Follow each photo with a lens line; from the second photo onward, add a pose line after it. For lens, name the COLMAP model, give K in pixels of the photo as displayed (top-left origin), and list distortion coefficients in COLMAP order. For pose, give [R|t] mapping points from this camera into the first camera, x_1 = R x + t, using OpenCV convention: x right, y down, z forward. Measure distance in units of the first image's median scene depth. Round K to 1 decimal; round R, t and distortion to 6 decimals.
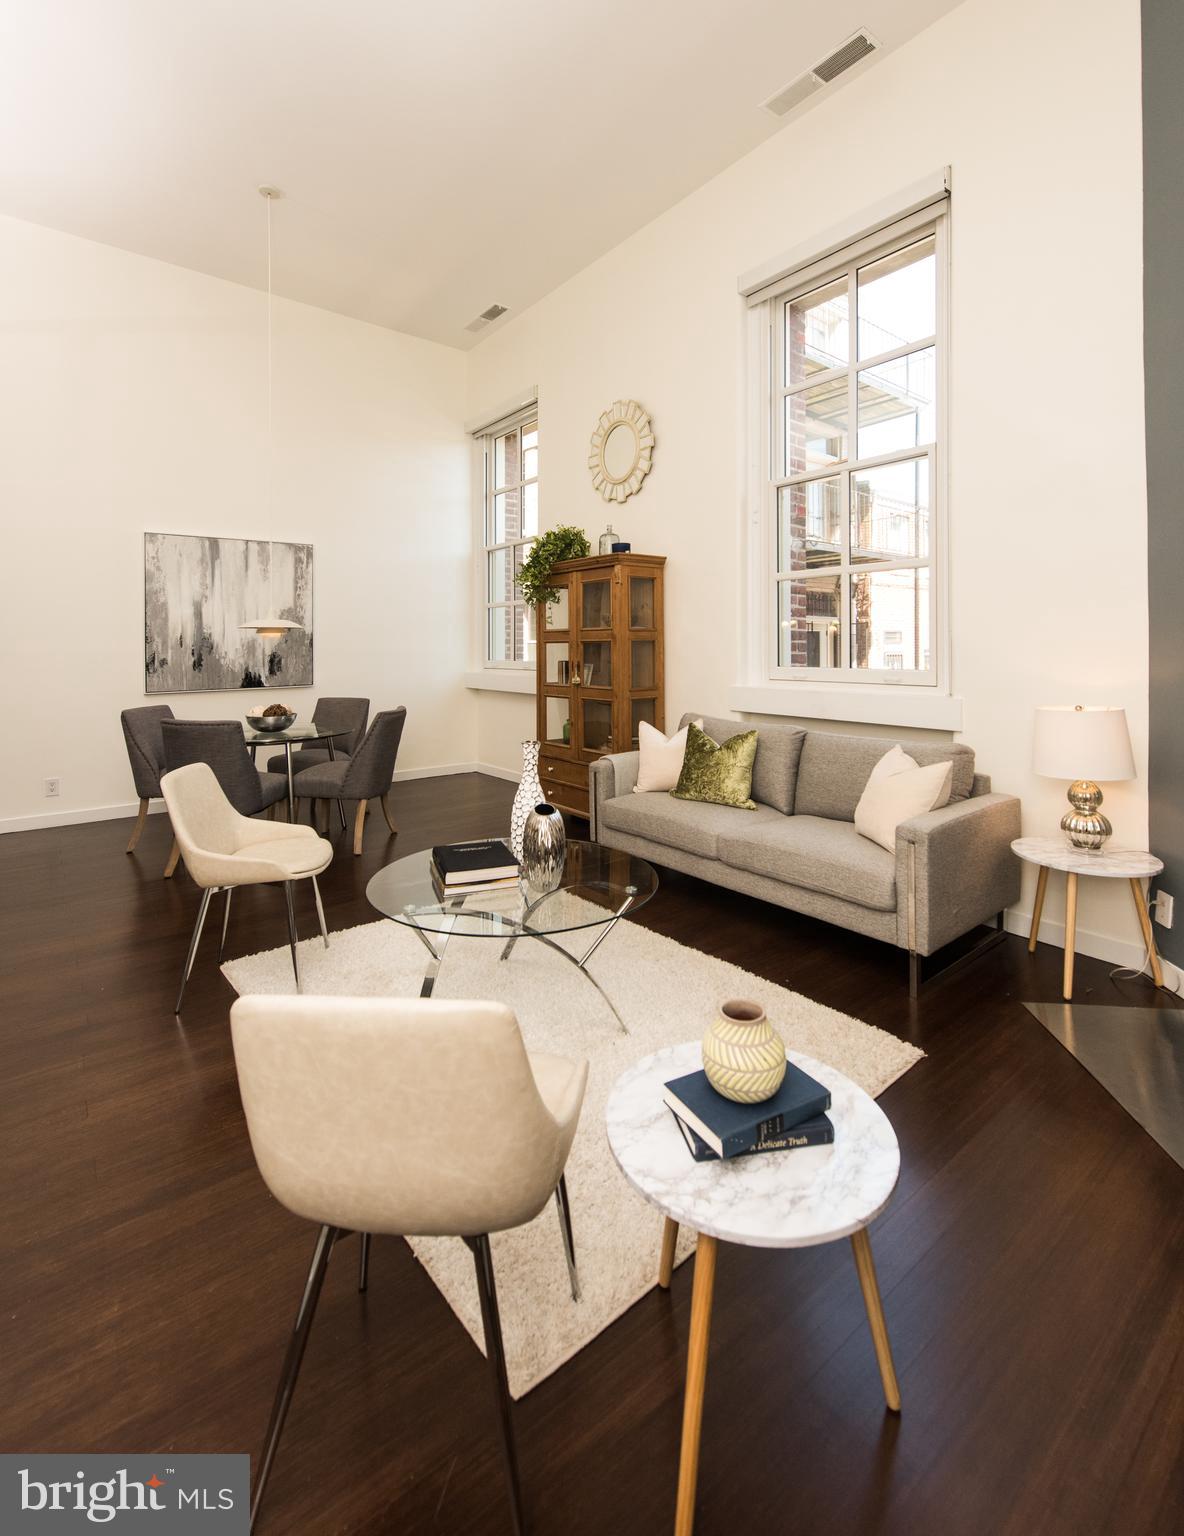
lens RADIAL K [[697.0, 0, 618.9], [0, 697.0, 638.9], [0, 0, 1]] dist [0.011775, -0.000706]
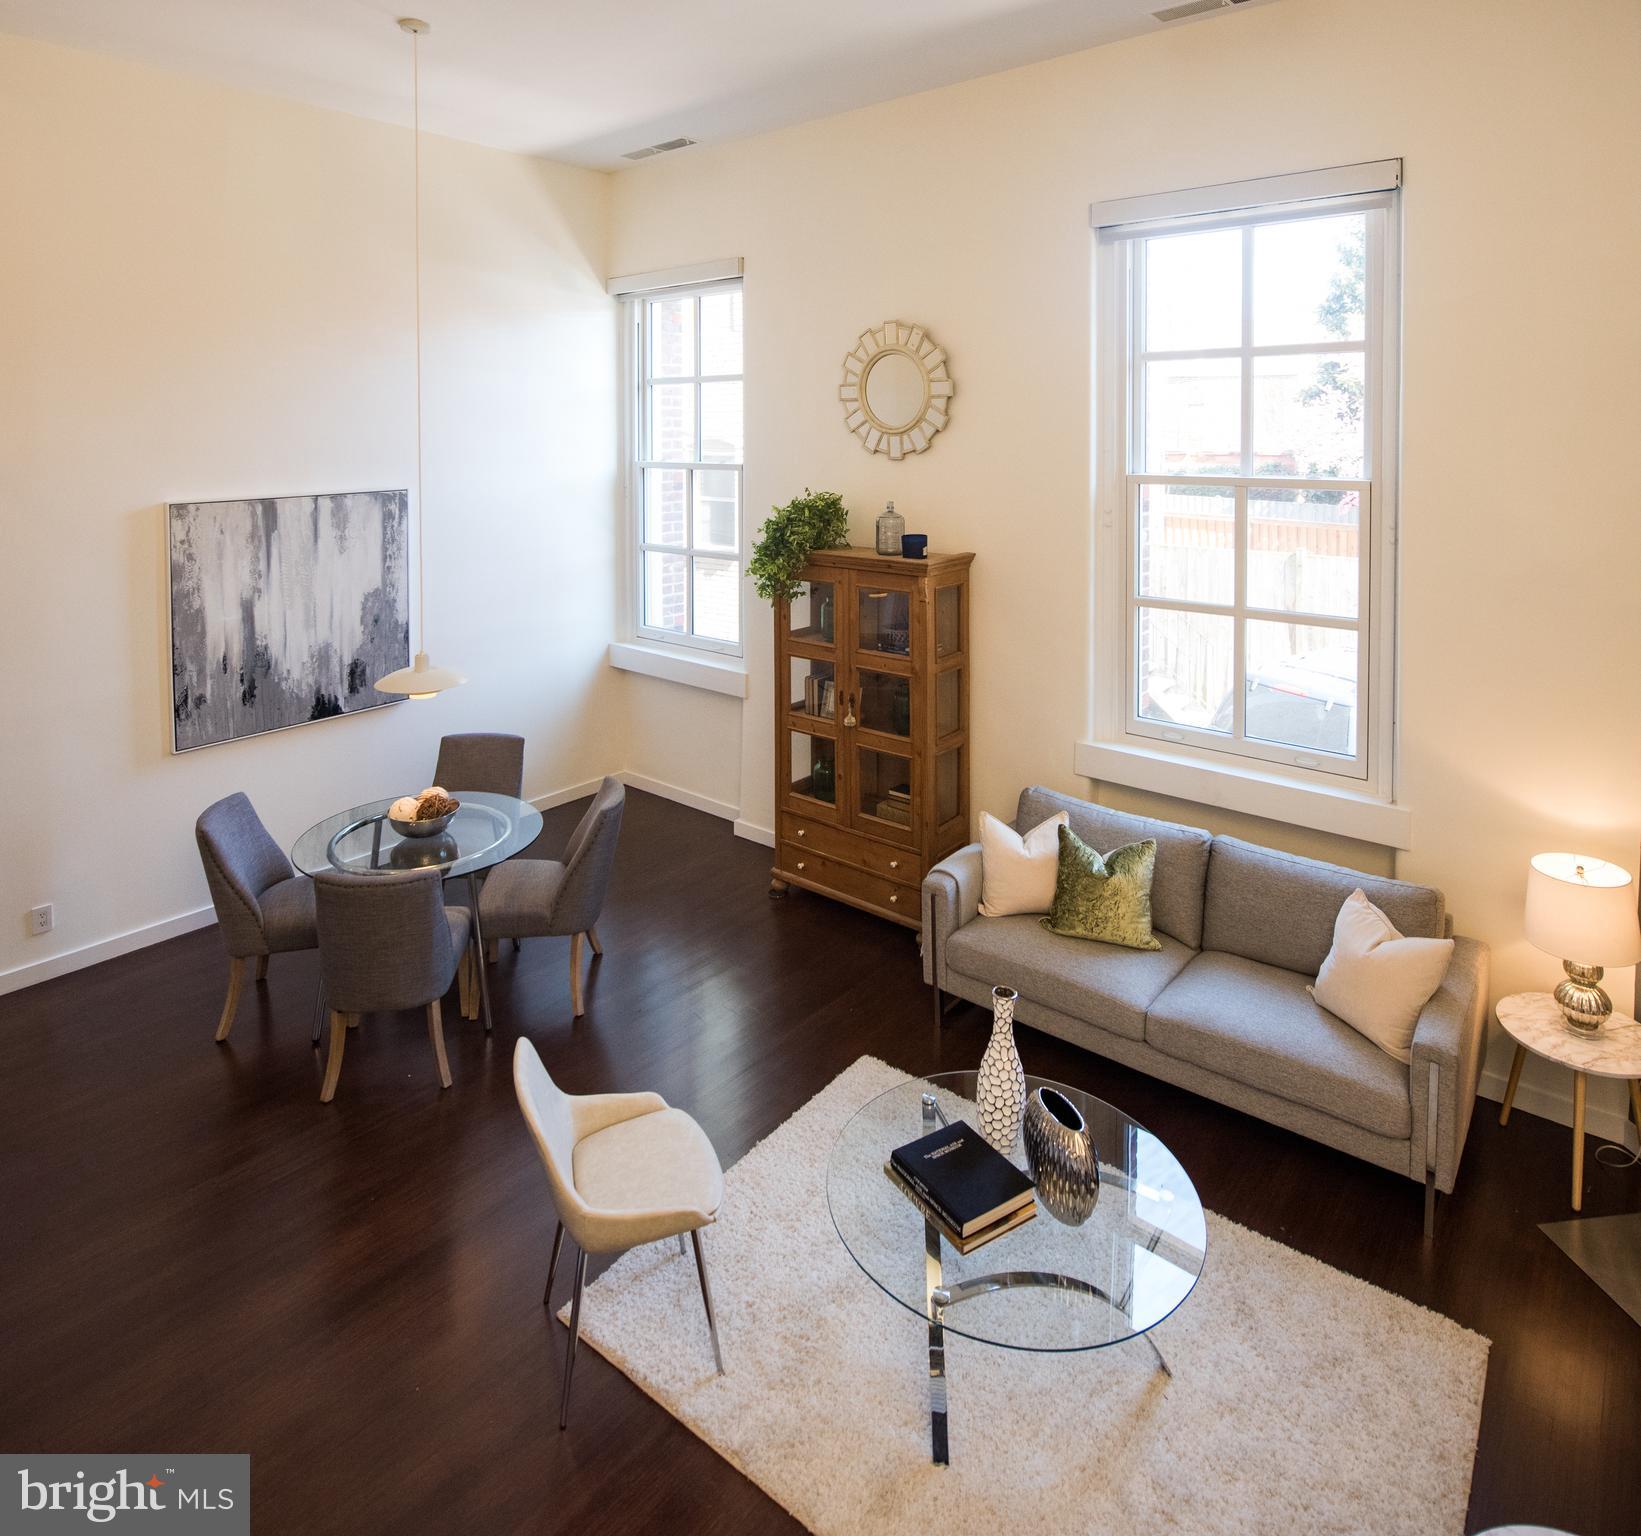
lens RADIAL K [[1001.3, 0, 841.2], [0, 1001.3, 447.7], [0, 0, 1]] dist [-0.021258, -0.000374]
pose [[0.981715, -0.001961, 0.190344, -0.240286], [-0.003429, 0.999602, 0.027985, -0.227889], [-0.190323, -0.028126, 0.981318, -0.008670]]
